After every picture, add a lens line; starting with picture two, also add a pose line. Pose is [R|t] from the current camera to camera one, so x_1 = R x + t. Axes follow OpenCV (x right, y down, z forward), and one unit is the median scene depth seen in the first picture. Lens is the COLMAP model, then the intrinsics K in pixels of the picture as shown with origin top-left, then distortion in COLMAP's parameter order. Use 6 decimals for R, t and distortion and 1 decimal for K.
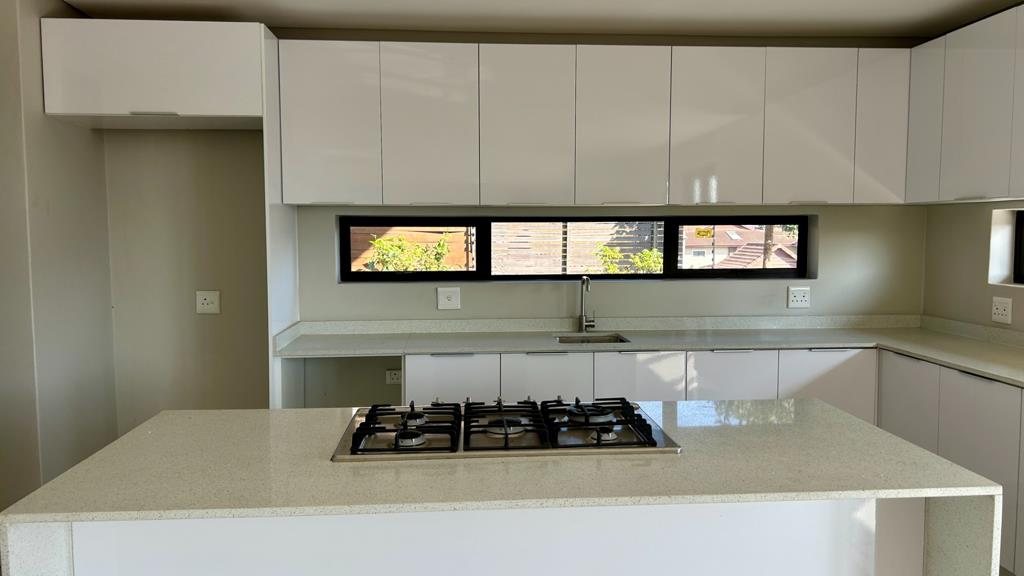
lens RADIAL K [[781.4, 0, 509.2], [0, 781.4, 294.8], [0, 0, 1]] dist [-0.013285, -0.002296]
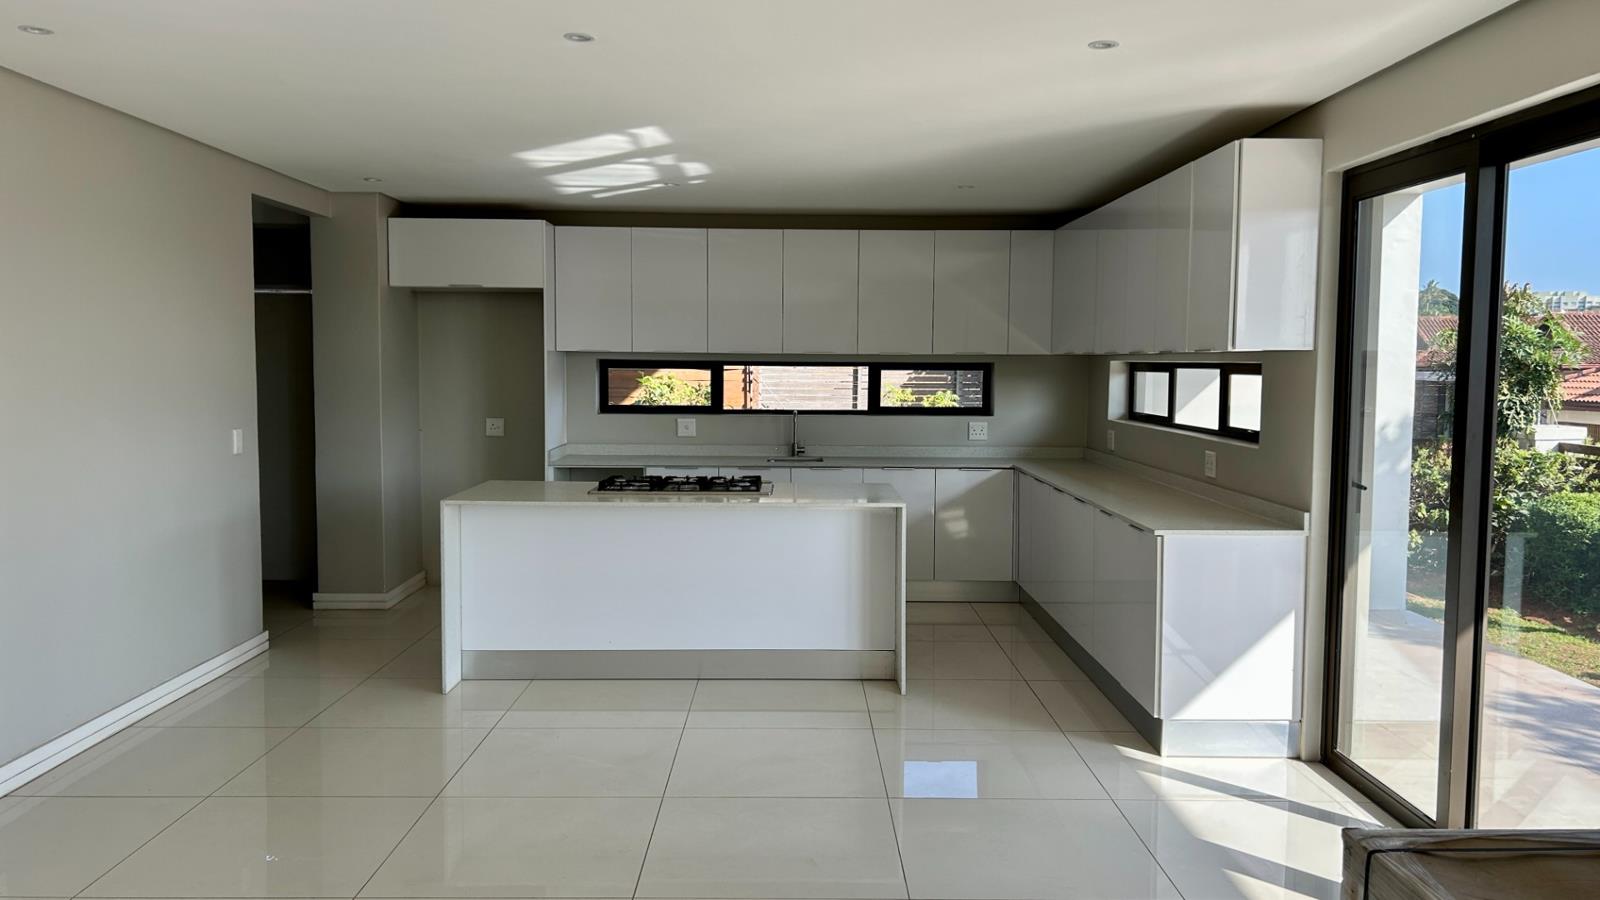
lens RADIAL K [[1220.9, 0, 804.1], [0, 1220.9, 443.3], [0, 0, 1]] dist [-0.013285, -0.002296]
pose [[0.998169, 0.014637, -0.058696, 0.225901], [-0.015547, 0.999765, -0.015084, 0.057071], [0.058462, 0.015969, 0.998162, -0.929875]]
